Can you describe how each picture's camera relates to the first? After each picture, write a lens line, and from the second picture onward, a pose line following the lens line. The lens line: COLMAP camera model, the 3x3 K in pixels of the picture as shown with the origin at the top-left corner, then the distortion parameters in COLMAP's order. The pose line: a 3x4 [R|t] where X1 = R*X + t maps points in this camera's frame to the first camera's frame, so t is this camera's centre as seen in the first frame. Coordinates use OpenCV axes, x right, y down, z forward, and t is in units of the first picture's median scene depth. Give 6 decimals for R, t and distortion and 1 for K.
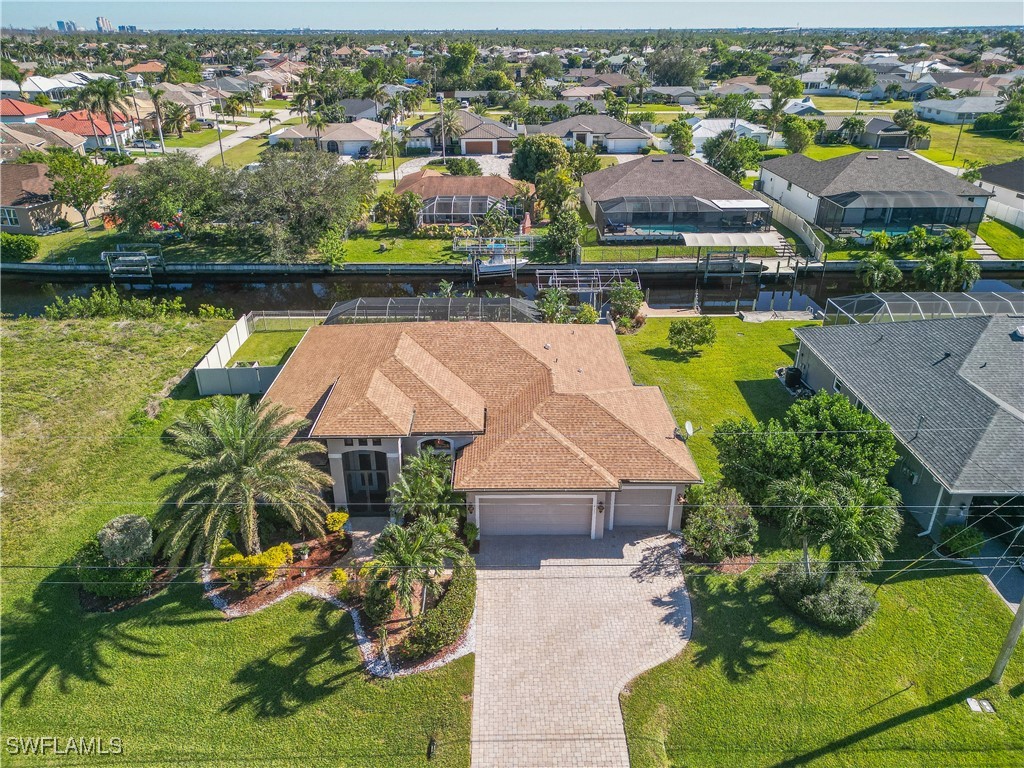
lens RADIAL K [[733.4, 0, 512.0], [0, 733.4, 384.0], [0, 0, 1]] dist [0.047658, -0.036858]
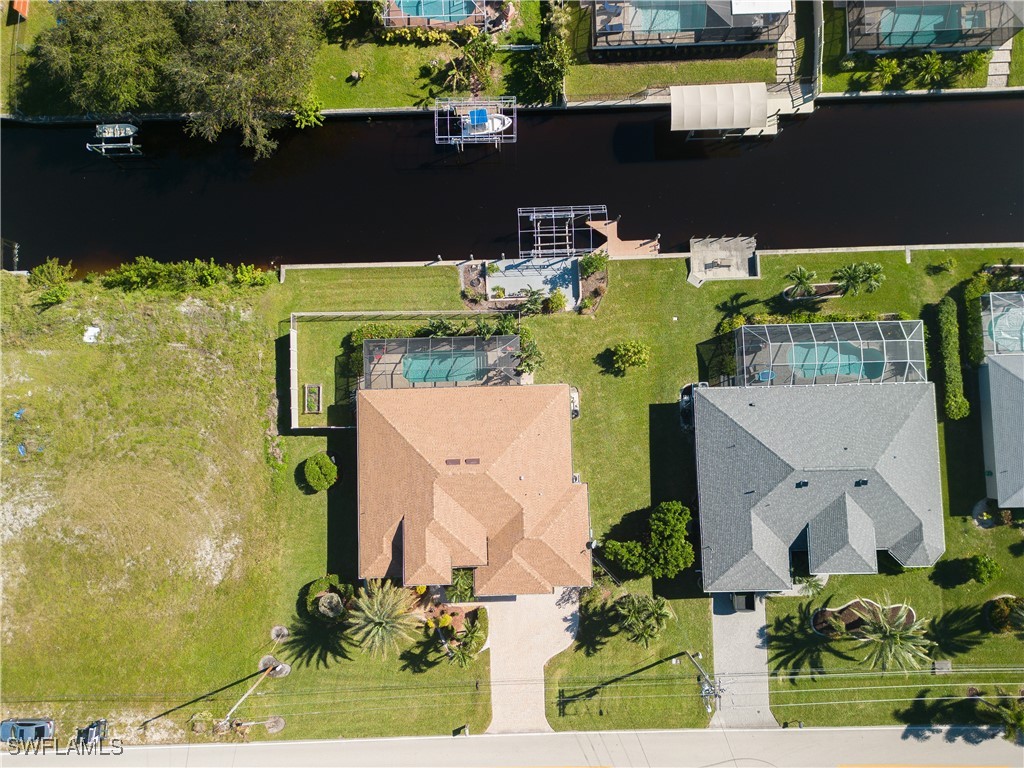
lens RADIAL K [[733.4, 0, 512.0], [0, 733.4, 384.0], [0, 0, 1]] dist [0.047658, -0.036858]
pose [[0.999827, -0.018172, -0.003992, 0.027966], [0.012033, 0.467938, 0.883680, -1.212218], [-0.014190, -0.883575, 0.468075, 0.317069]]
